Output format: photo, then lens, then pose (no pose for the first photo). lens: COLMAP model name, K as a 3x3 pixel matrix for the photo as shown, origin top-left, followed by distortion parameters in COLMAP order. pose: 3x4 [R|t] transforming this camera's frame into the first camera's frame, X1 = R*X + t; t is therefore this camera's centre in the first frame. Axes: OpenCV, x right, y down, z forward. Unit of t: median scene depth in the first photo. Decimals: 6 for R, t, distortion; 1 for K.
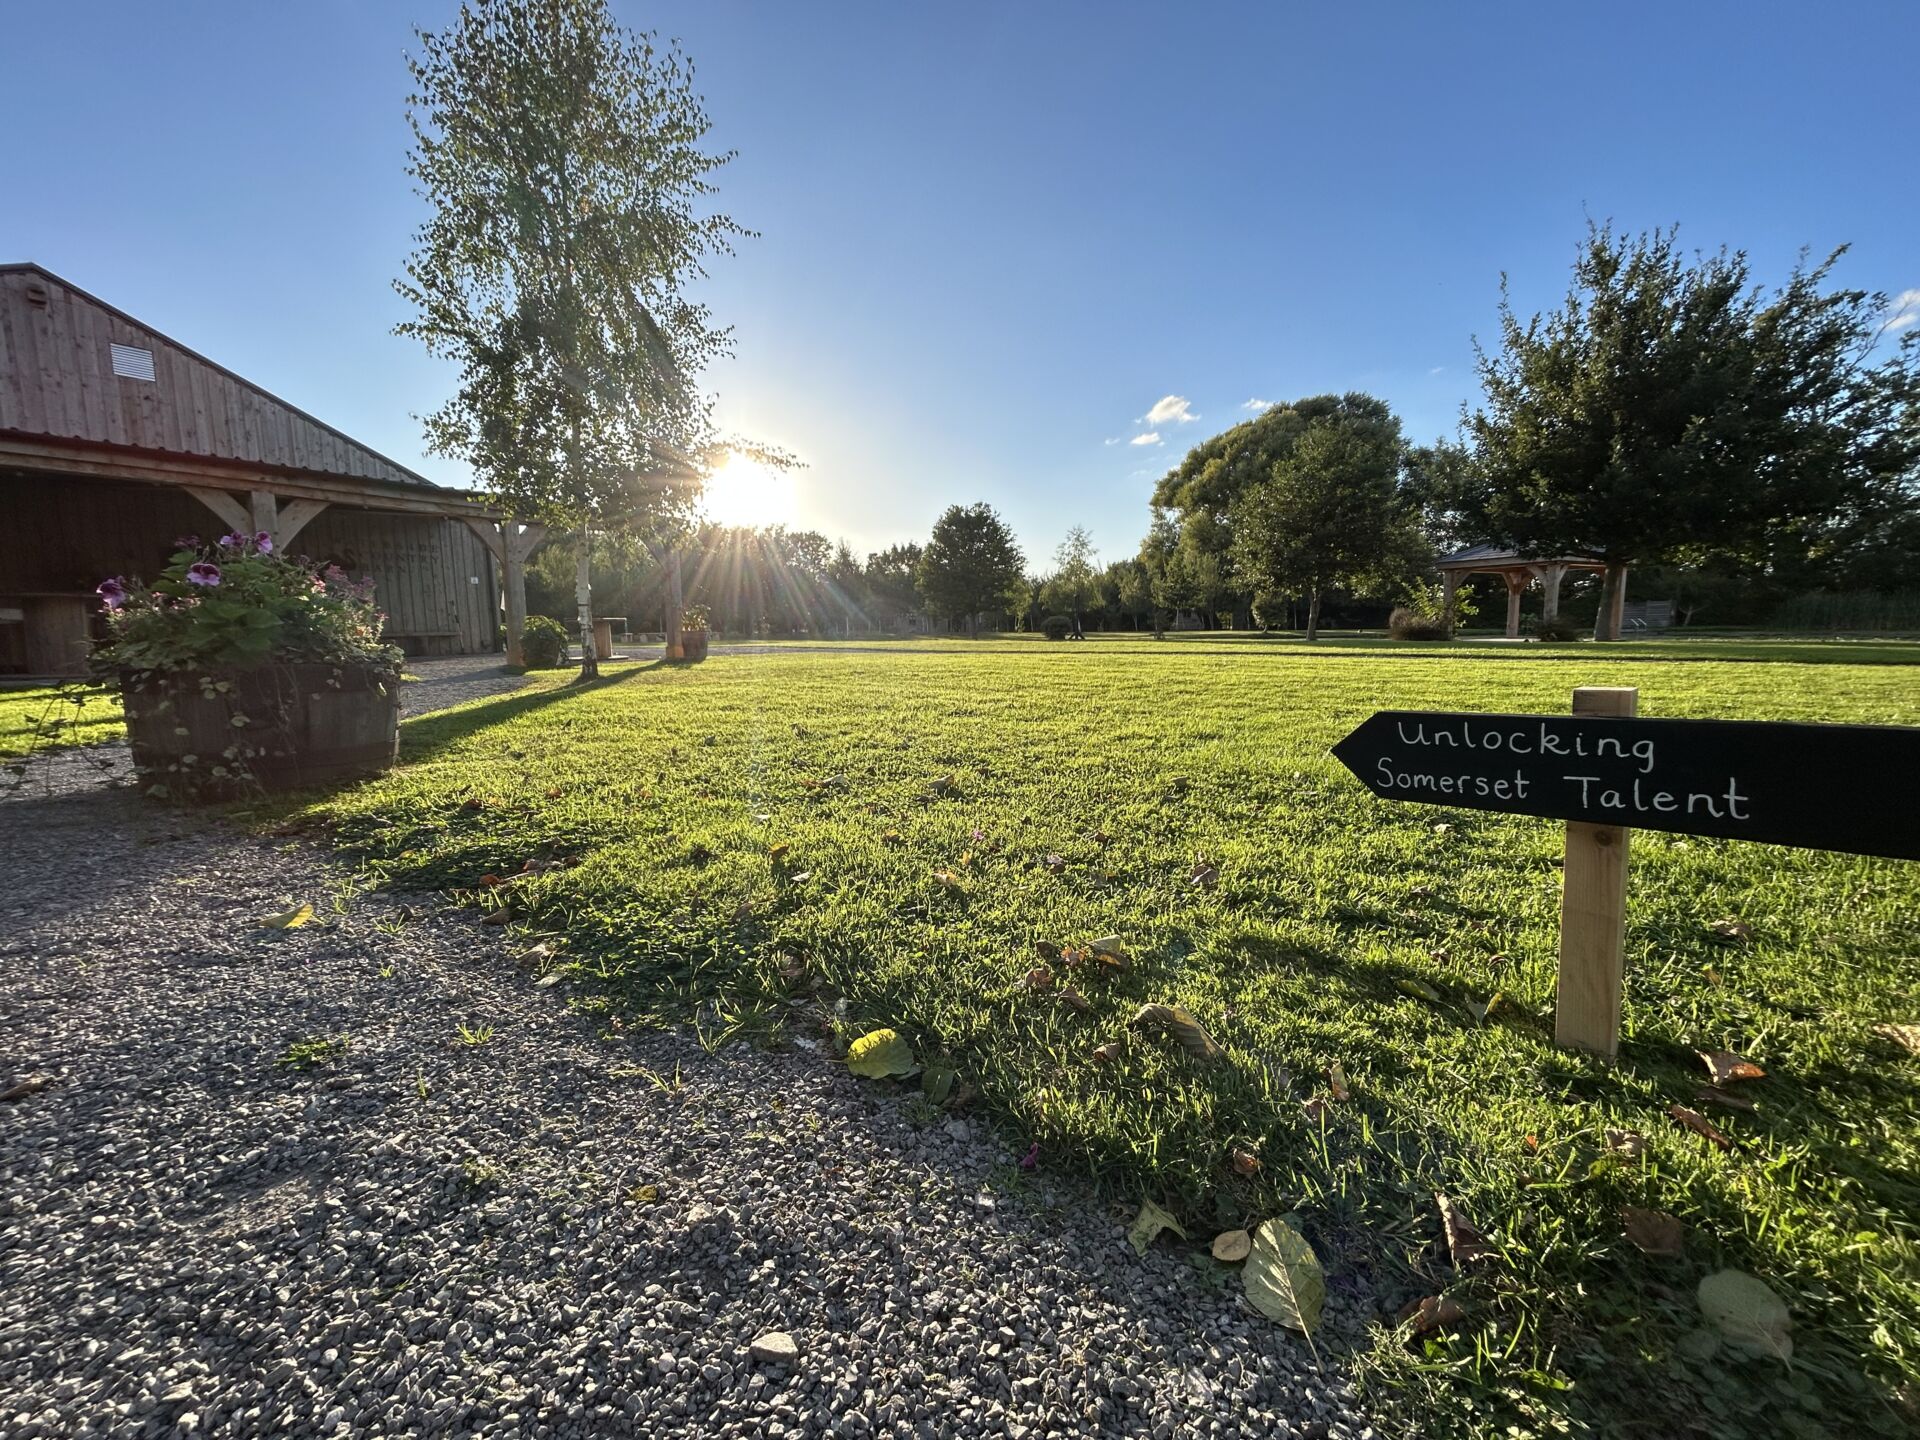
lens RADIAL K [[778.5, 0, 967.5], [0, 778.5, 726.7], [0, 0, 1]] dist [-0.000487, 0.000845]
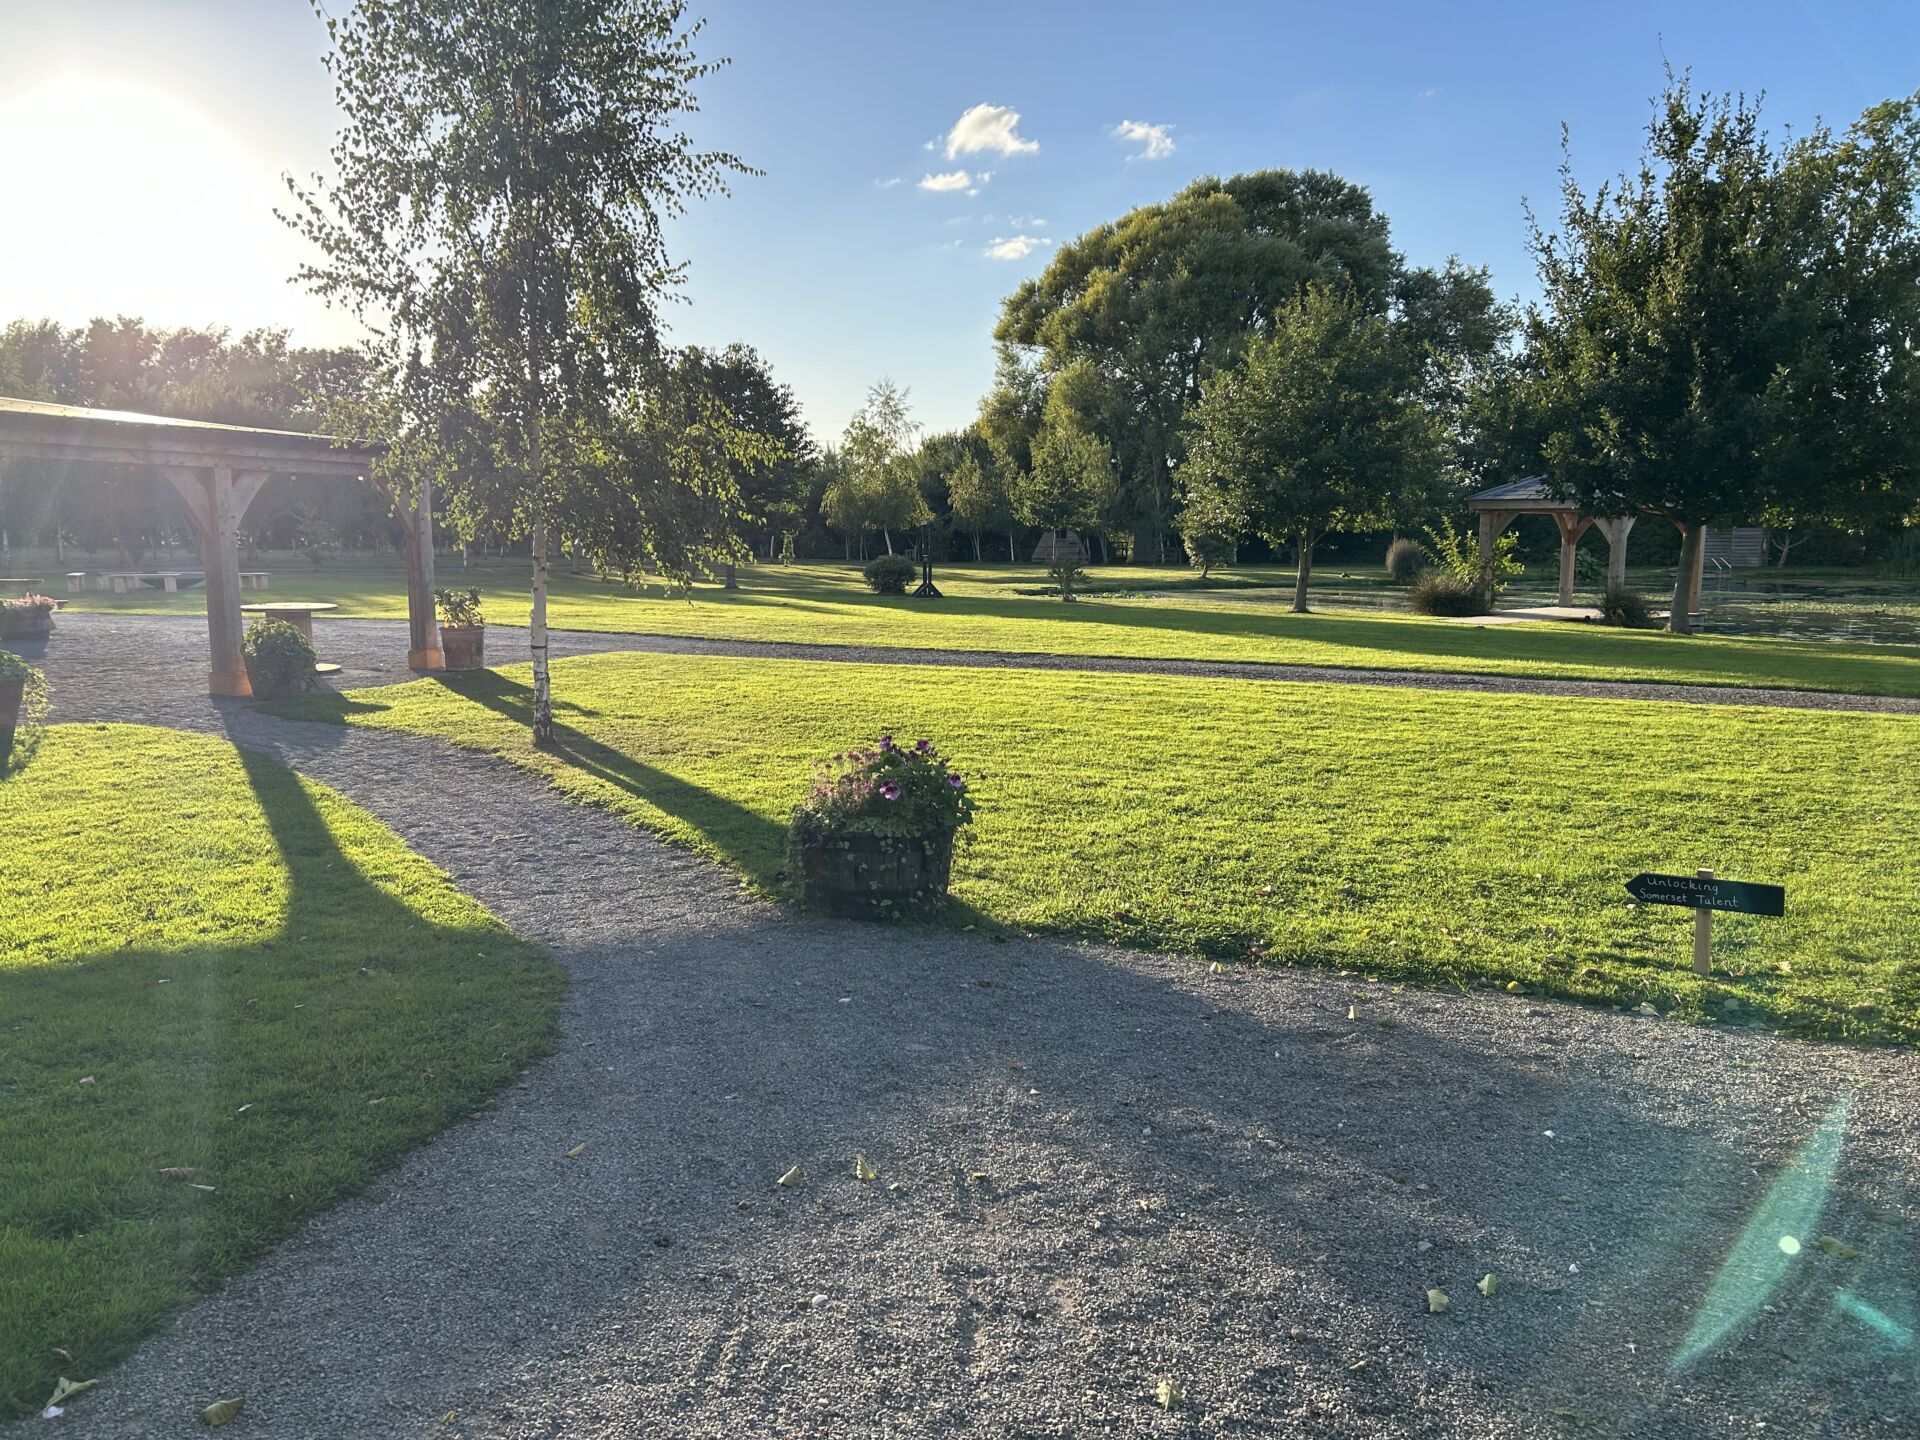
lens RADIAL K [[1450.9, 0, 966.9], [0, 1450.9, 721.1], [0, 0, 1]] dist [0.070290, -0.085565]
pose [[0.972874, -0.011961, 0.231025, -0.115290], [0.011150, 0.999926, 0.004815, -0.023024], [-0.231066, -0.002109, 0.972936, -0.136680]]
